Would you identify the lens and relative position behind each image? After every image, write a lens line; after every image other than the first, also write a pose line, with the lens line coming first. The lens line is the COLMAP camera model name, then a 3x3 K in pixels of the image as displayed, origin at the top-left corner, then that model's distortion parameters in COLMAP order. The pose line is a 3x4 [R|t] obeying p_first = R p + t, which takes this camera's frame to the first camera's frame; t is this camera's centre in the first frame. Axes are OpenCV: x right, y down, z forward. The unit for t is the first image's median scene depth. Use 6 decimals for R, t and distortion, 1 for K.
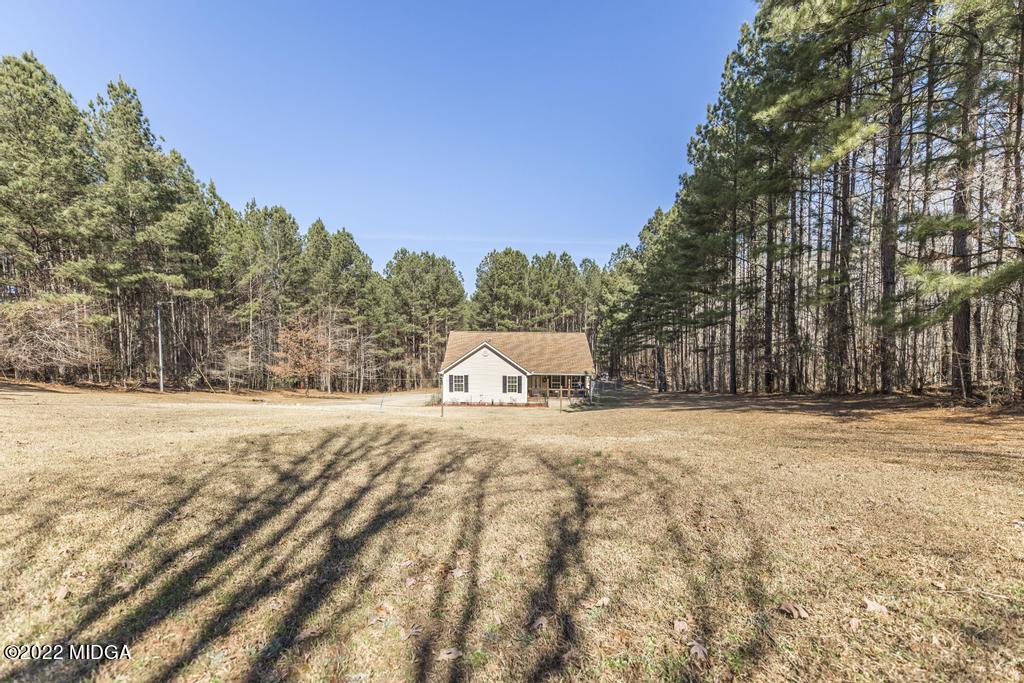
lens RADIAL K [[431.2, 0, 514.1], [0, 431.2, 394.0], [0, 0, 1]] dist [0.001048, 0.000056]
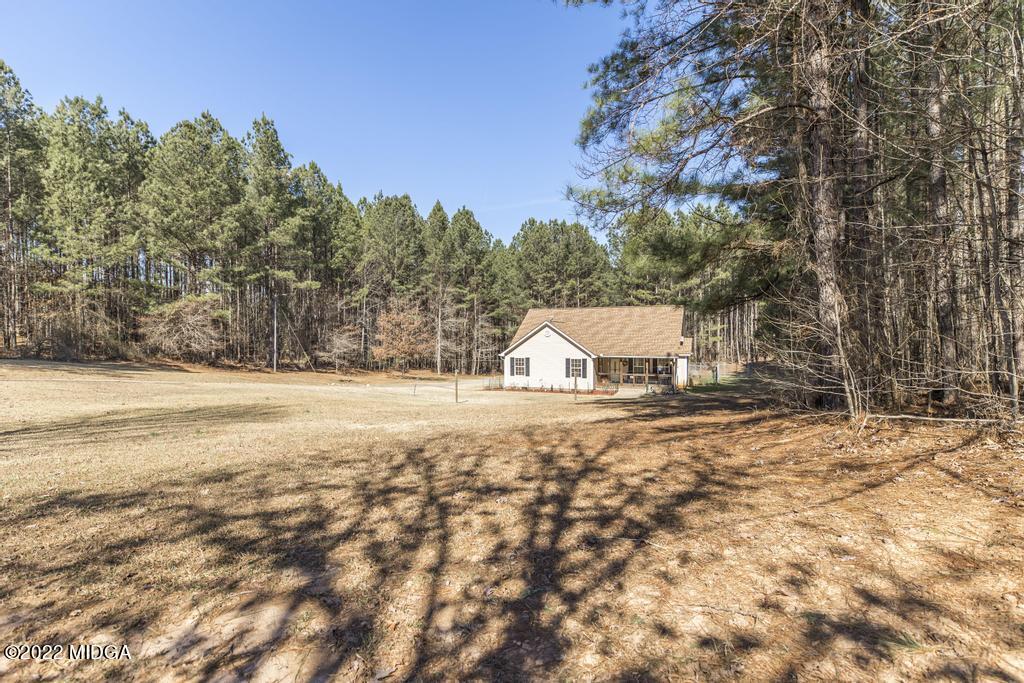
lens RADIAL K [[509.3, 0, 512.0], [0, 509.3, 341.5], [0, 0, 1]] dist [-0.000839, 0.000008]
pose [[0.922279, -0.009463, -0.386409, 0.265588], [-0.016213, 0.997873, -0.063135, -0.008486], [0.386185, 0.064493, 0.920164, -0.014606]]
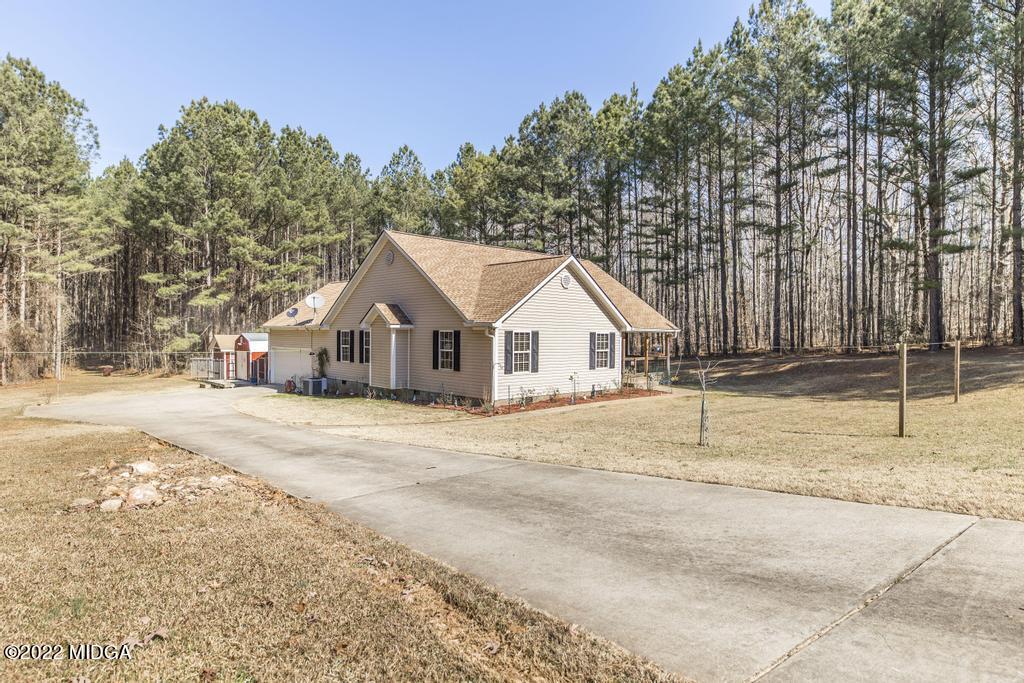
lens RADIAL K [[600.9, 0, 512.0], [0, 600.9, 341.5], [0, 0, 1]] dist [0.000475, 0.000126]
pose [[0.724487, -0.012003, 0.689184, -0.504154], [0.054730, 0.997693, -0.040158, -0.011196], [-0.687113, 0.066813, 0.723472, 0.565351]]
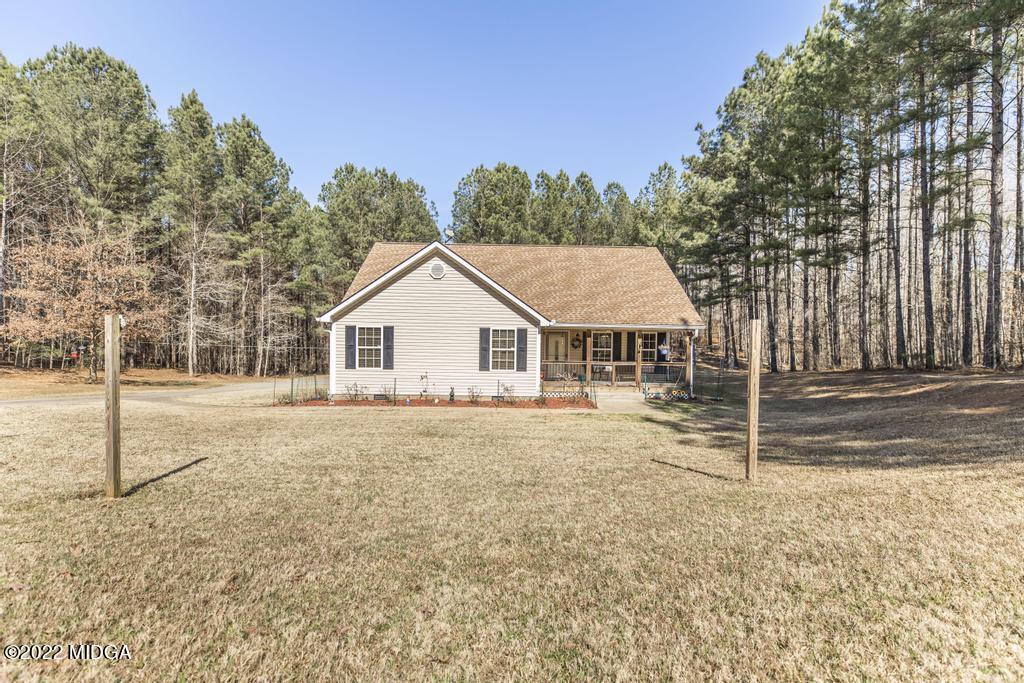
lens RADIAL K [[481.8, 0, 512.0], [0, 481.8, 341.5], [0, 0, 1]] dist [0.018981, 0.000013]
pose [[0.999989, 0.002260, 0.004101, 0.001750], [-0.001948, 0.997215, -0.074562, 0.003237], [-0.004258, 0.074553, 0.997208, 0.527617]]
